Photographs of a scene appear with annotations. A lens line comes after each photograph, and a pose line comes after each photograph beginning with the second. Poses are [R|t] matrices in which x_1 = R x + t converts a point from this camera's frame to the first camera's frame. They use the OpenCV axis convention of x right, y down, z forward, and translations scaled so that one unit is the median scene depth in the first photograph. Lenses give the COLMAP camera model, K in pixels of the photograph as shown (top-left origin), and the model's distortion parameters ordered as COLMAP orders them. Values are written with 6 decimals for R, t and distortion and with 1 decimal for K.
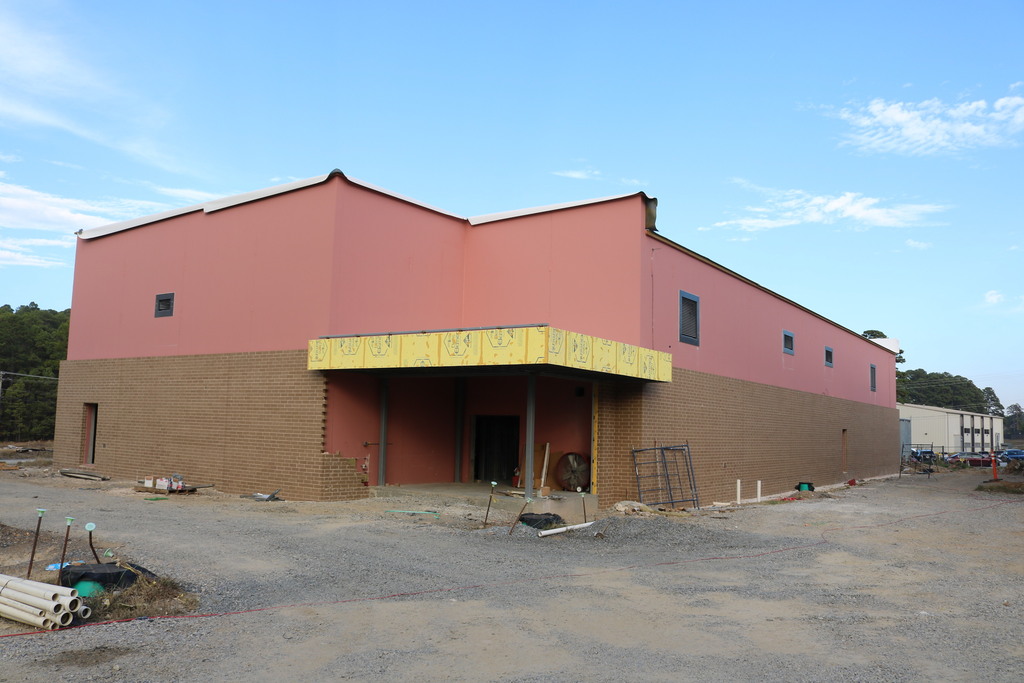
lens RADIAL K [[855.2, 0, 512.0], [0, 855.2, 341.5], [0, 0, 1]] dist [-0.170872, 0.144387]
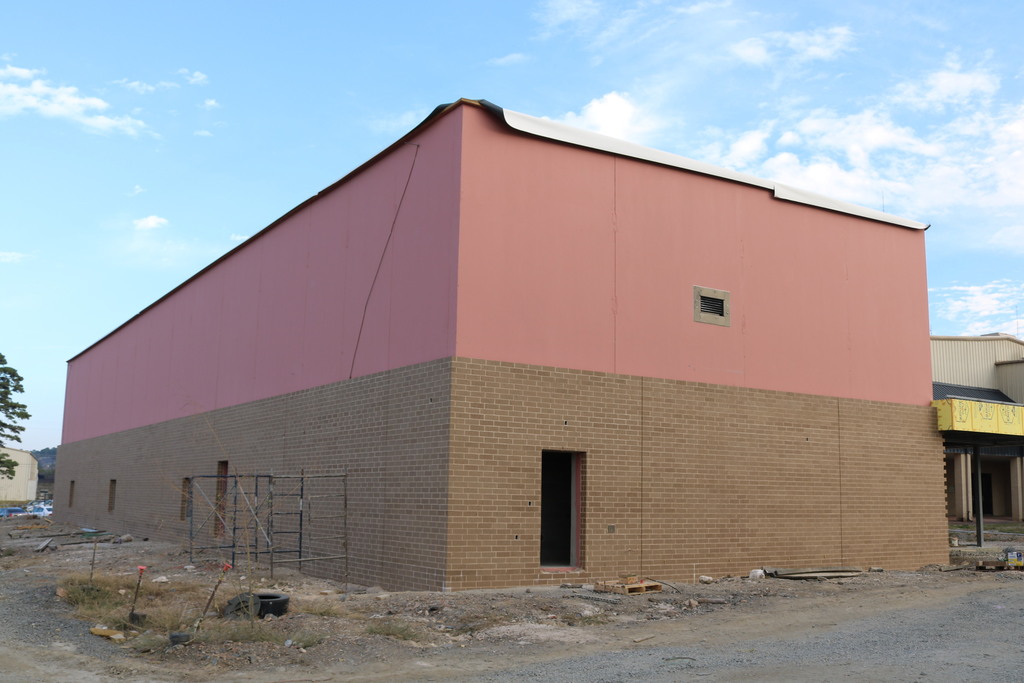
lens RADIAL K [[1007.6, 0, 512.0], [0, 1007.6, 341.5], [0, 0, 1]] dist [-0.104439, 0.024591]
pose [[0.389873, 0.127964, 0.911934, -1.223178], [-0.101808, 0.990217, -0.095424, 0.076515], [-0.915223, -0.055639, 0.399087, 0.846470]]
